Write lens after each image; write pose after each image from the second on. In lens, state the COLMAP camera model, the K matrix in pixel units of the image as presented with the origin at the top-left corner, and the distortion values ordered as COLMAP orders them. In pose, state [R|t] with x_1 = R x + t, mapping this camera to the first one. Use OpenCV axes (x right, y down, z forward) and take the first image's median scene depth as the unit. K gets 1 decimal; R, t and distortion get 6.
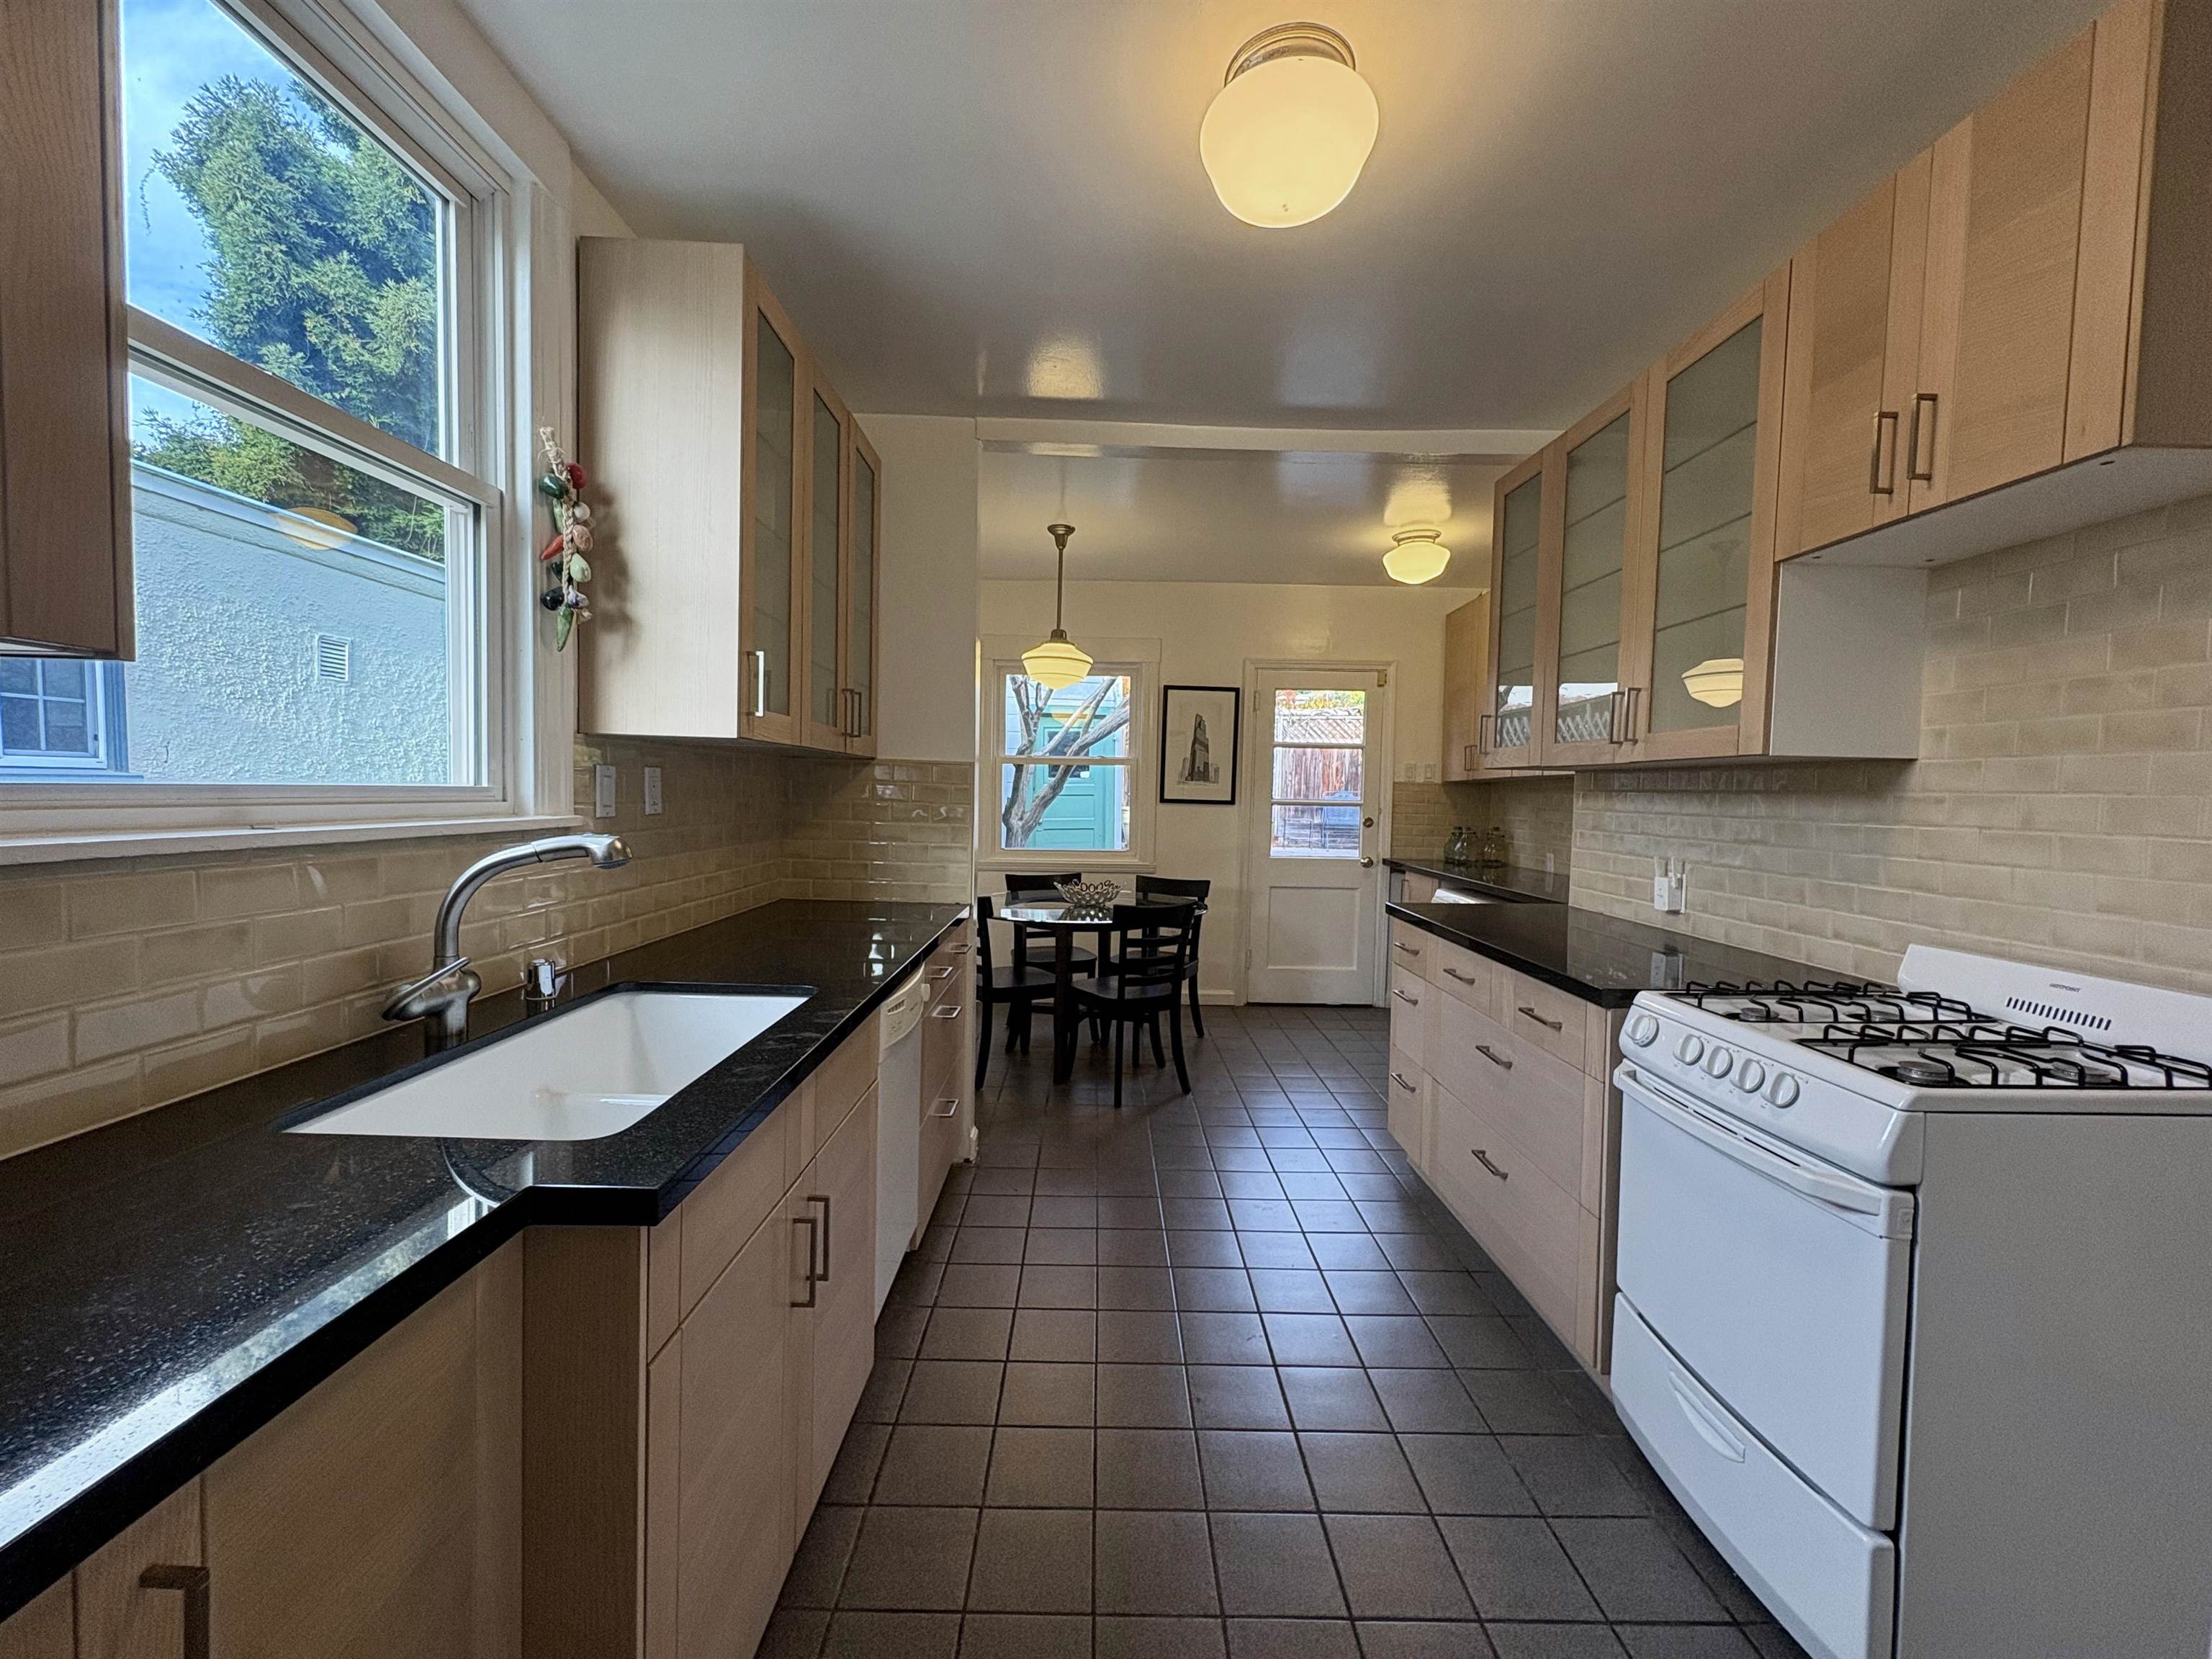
lens RADIAL K [[881.3, 0, 1103.6], [0, 881.3, 831.8], [0, 0, 1]] dist [-0.001351, 0.000580]
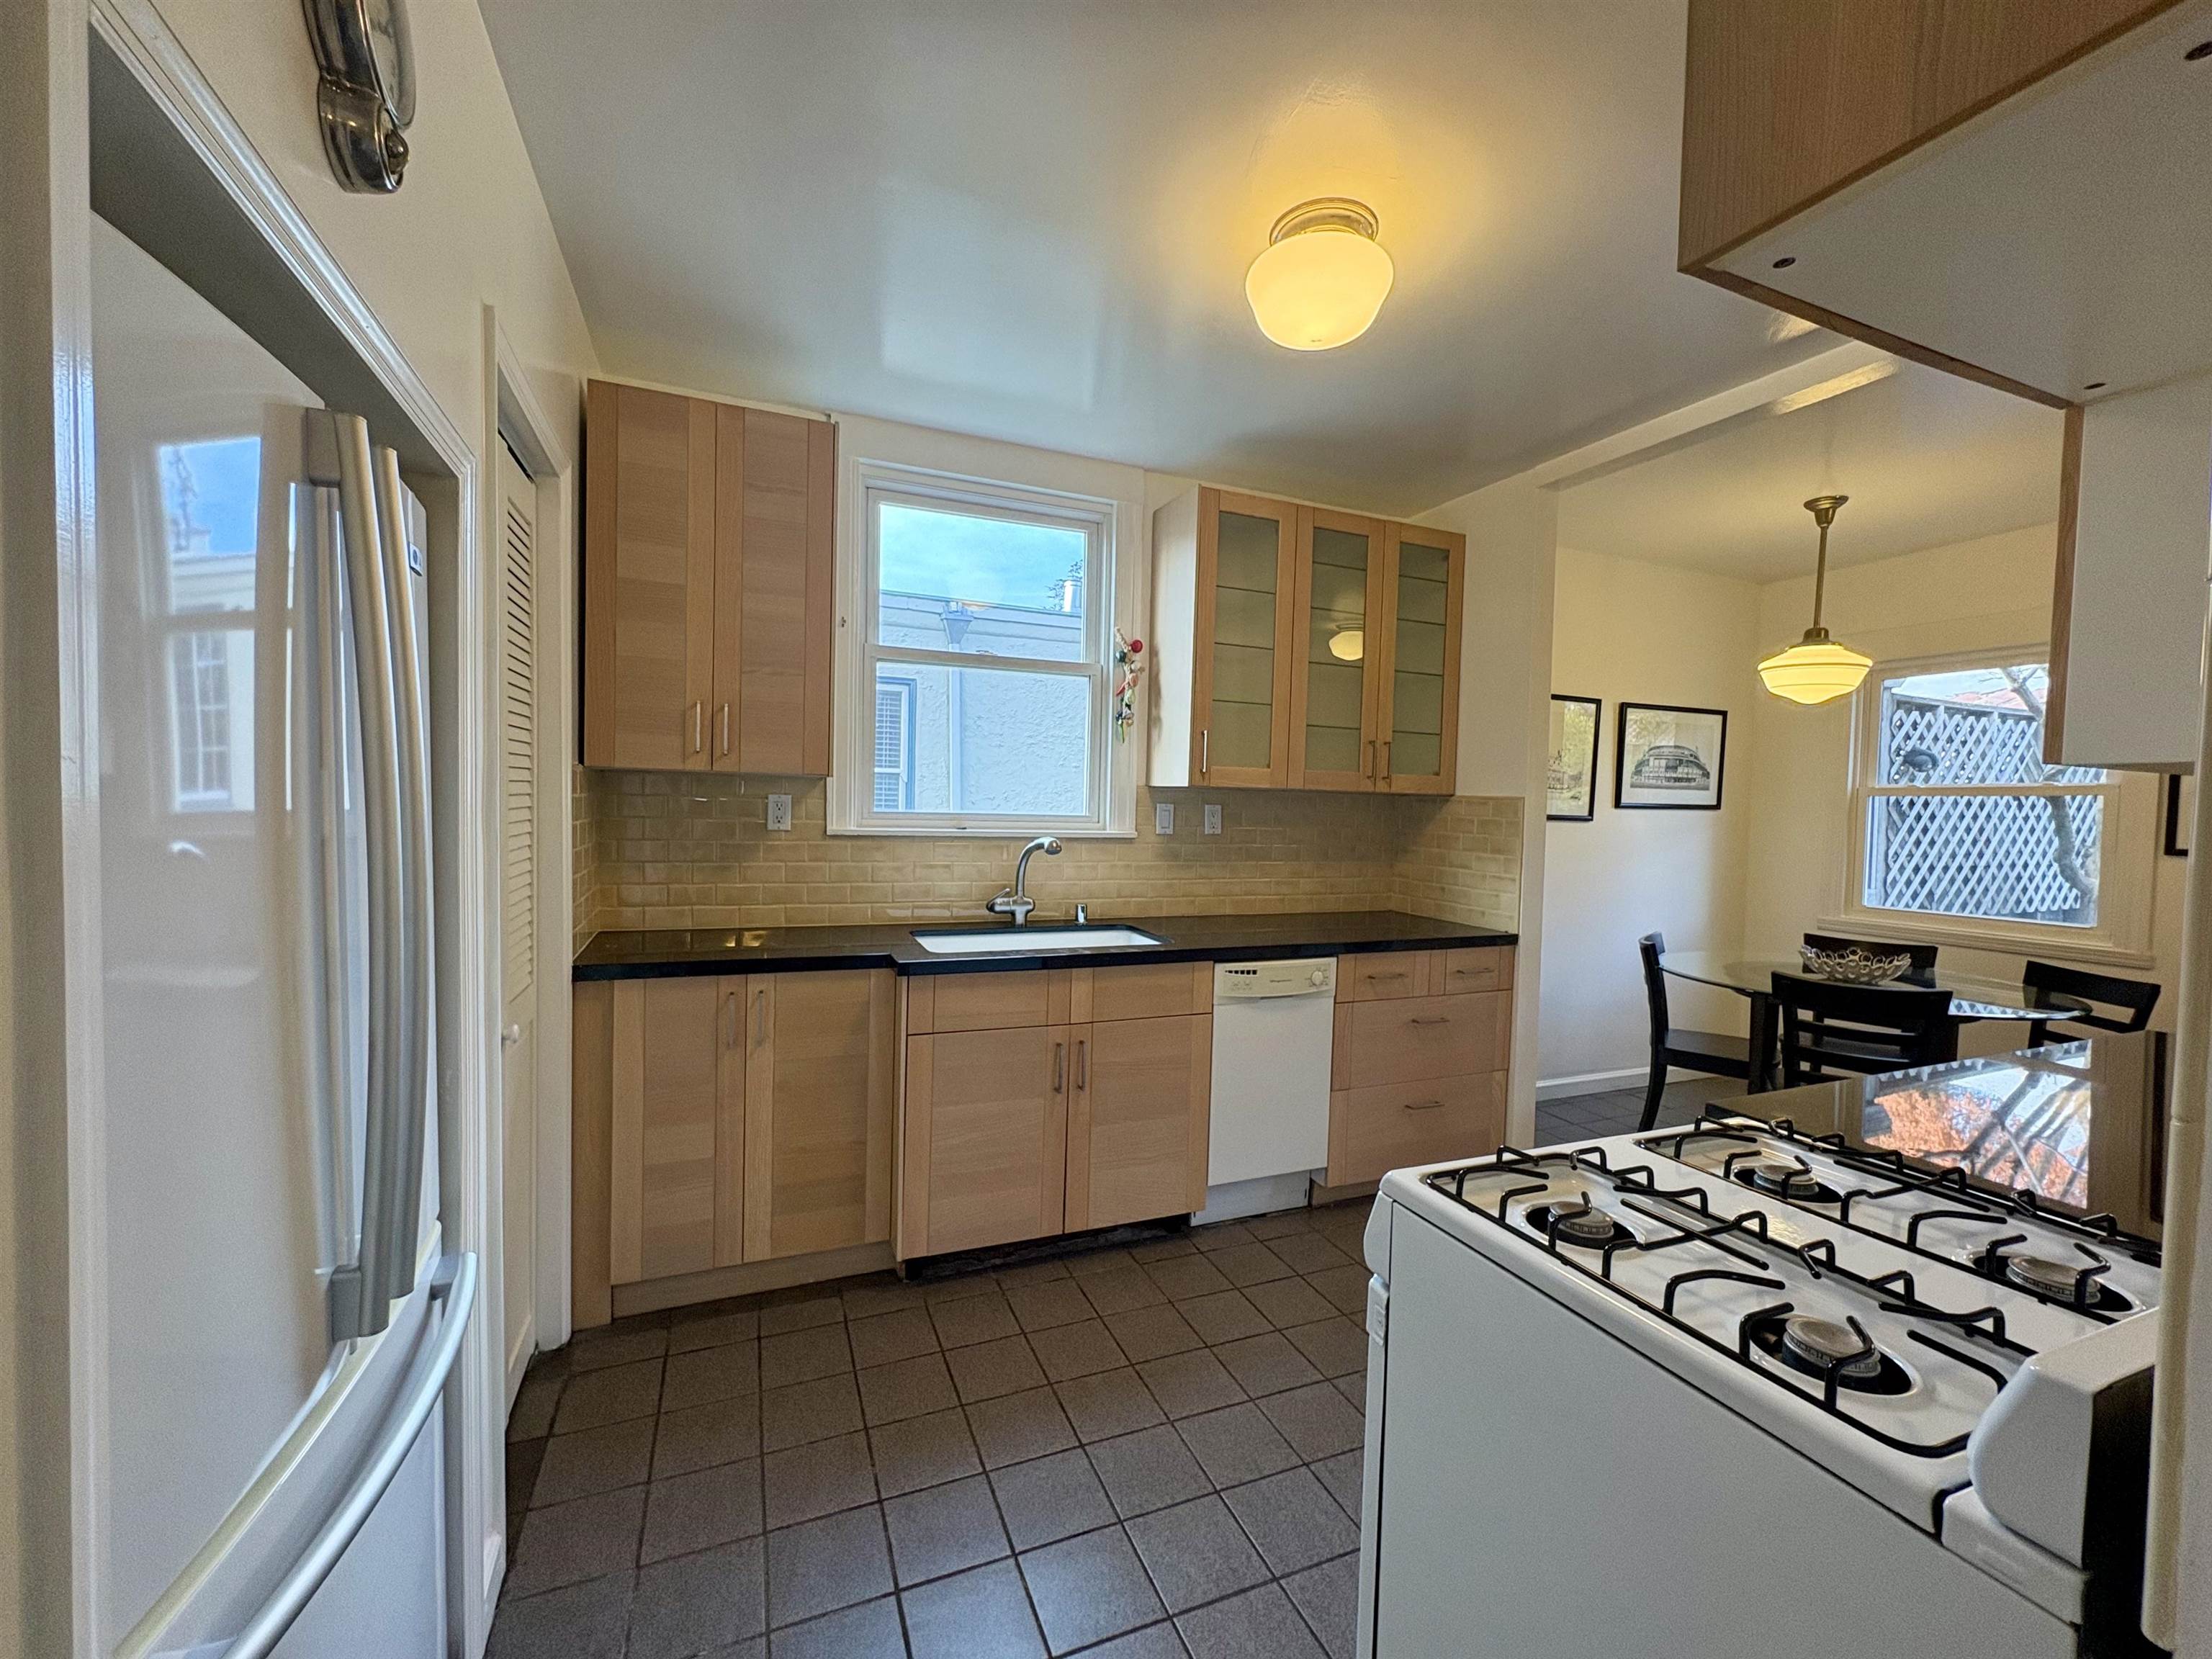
lens RADIAL K [[881.3, 0, 1105.1], [0, 881.3, 833.0], [0, 0, 1]] dist [-0.001351, 0.000580]
pose [[0.375996, 0.021392, -0.926374, 0.671841], [-0.060817, 0.998148, -0.001634, -0.005578], [0.924623, 0.056954, 0.376600, 0.170336]]
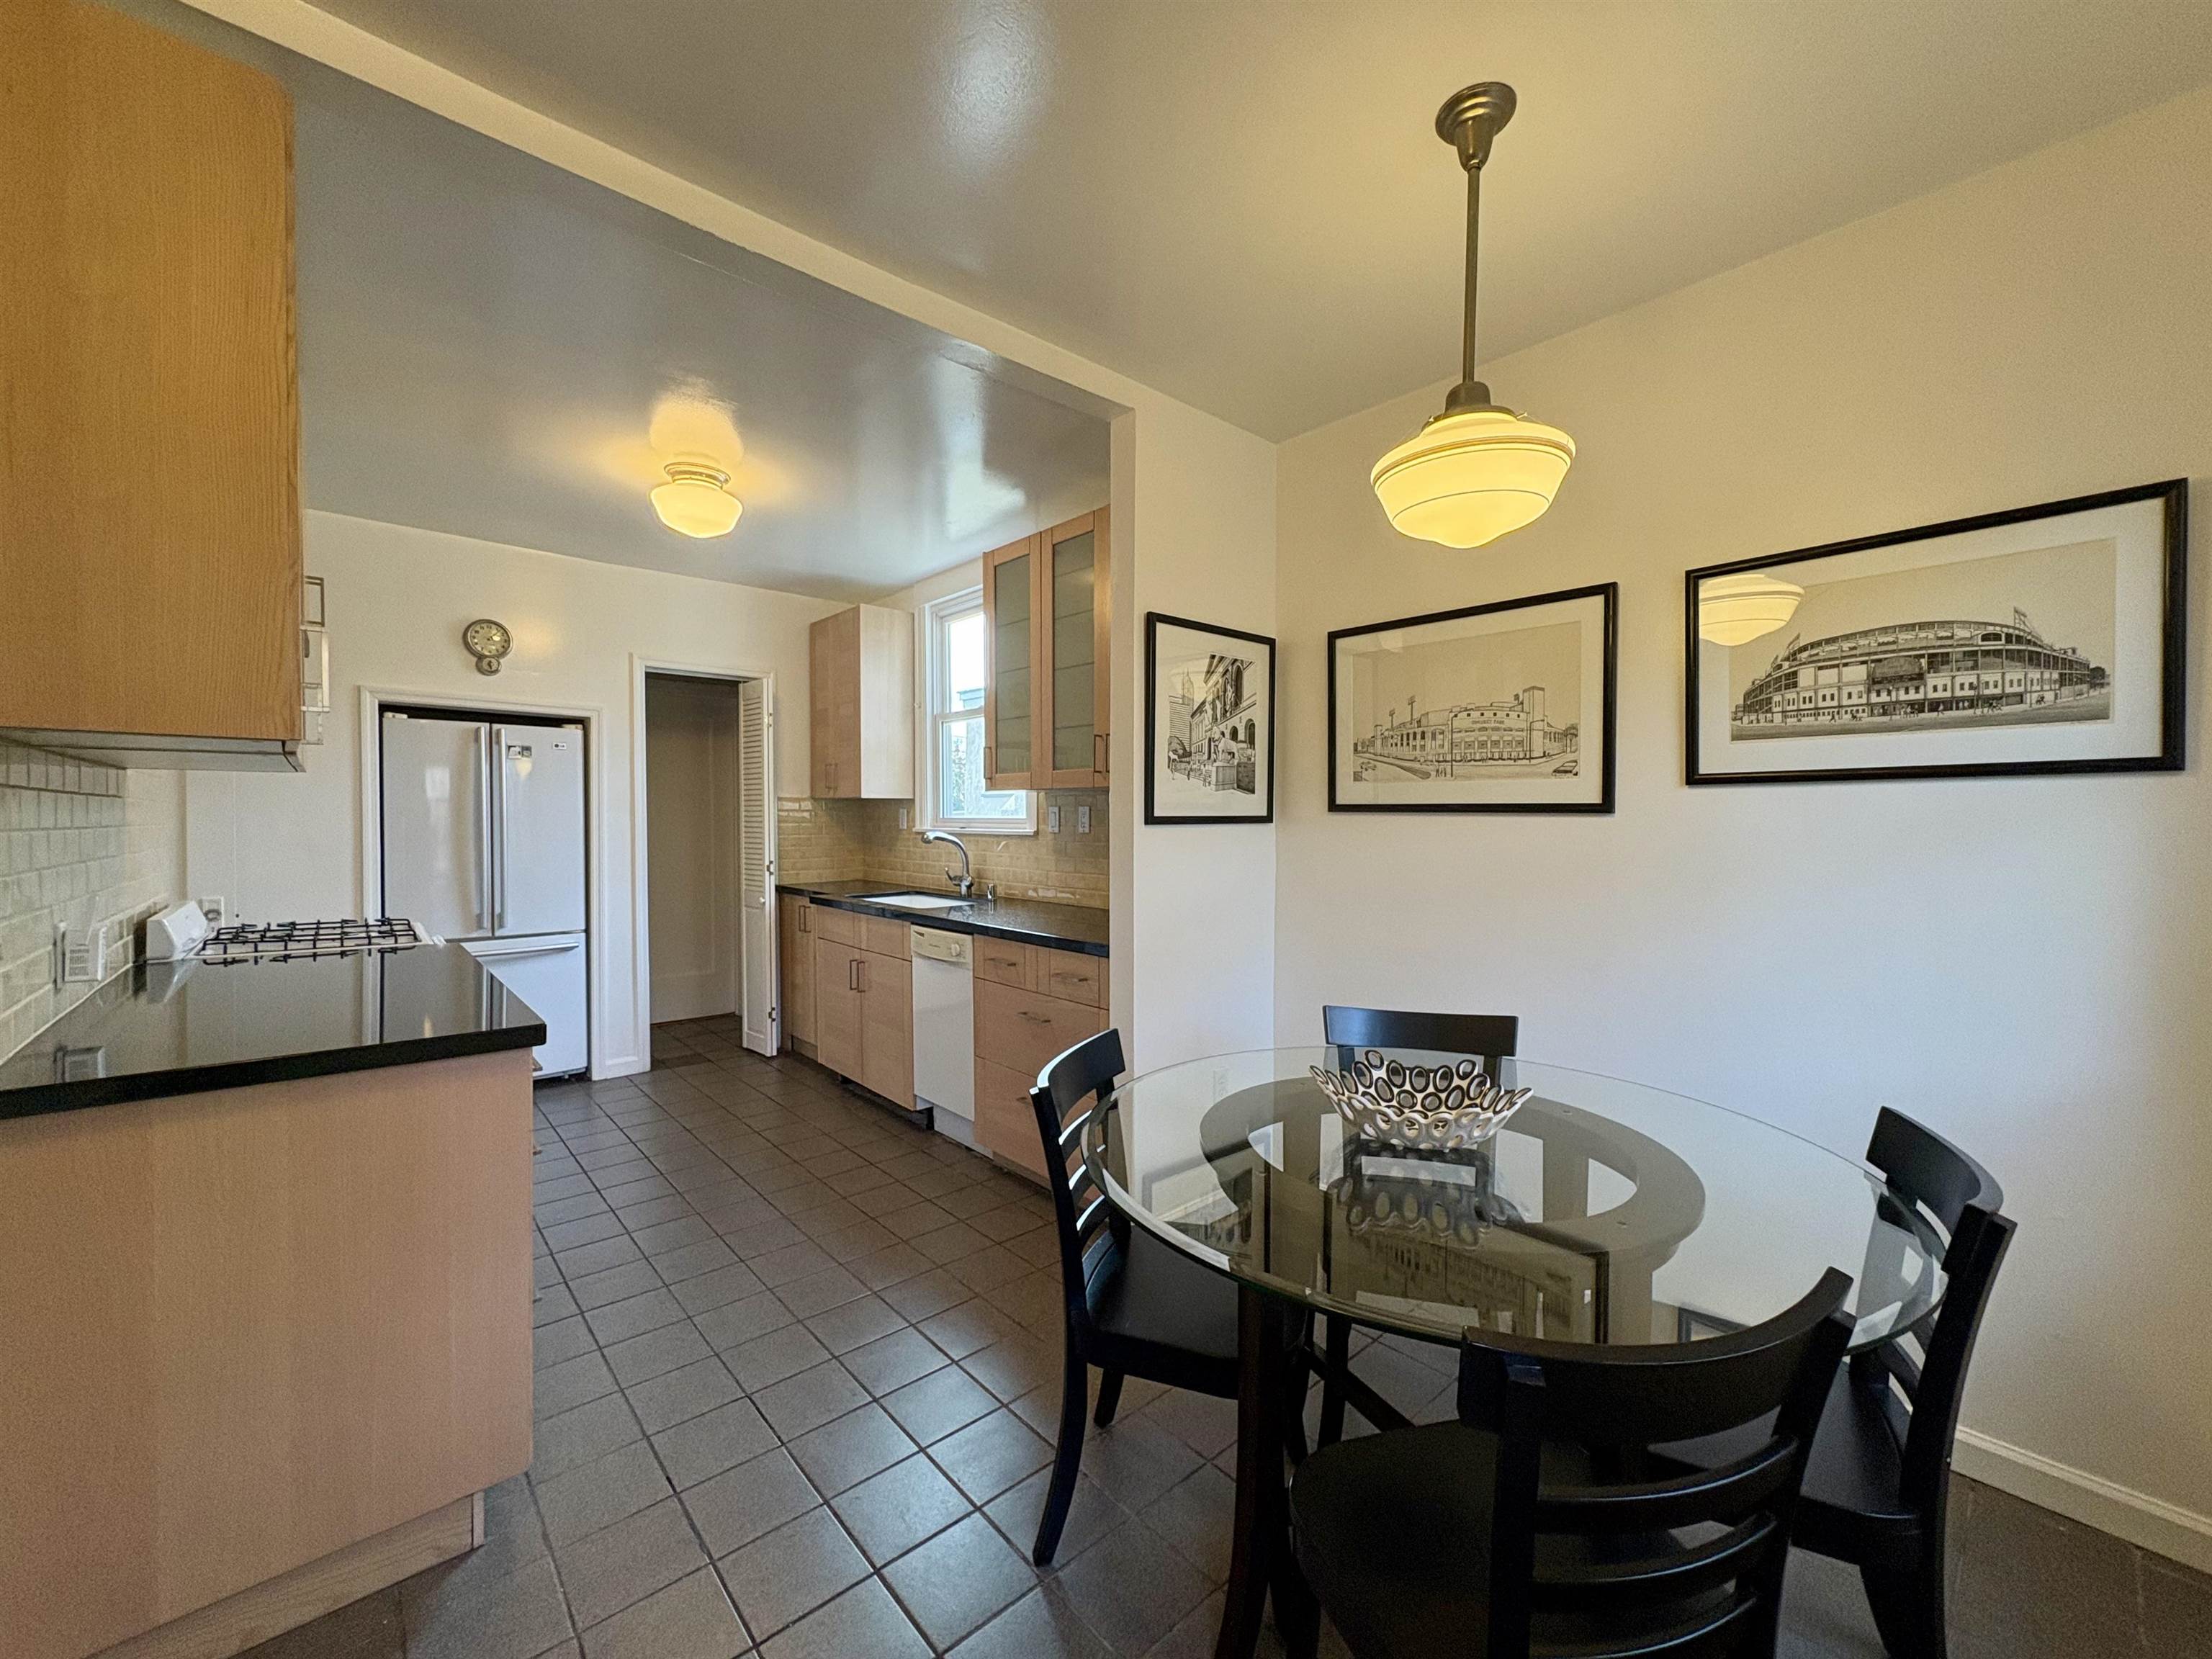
lens RADIAL K [[881.3, 0, 1112.5], [0, 881.3, 834.2], [0, 0, 1]] dist [-0.001351, 0.000580]
pose [[-0.747966, -0.009543, -0.663668, 0.463228], [-0.048891, 0.997972, 0.040751, -0.068956], [0.661933, 0.062928, -0.746917, 1.781383]]
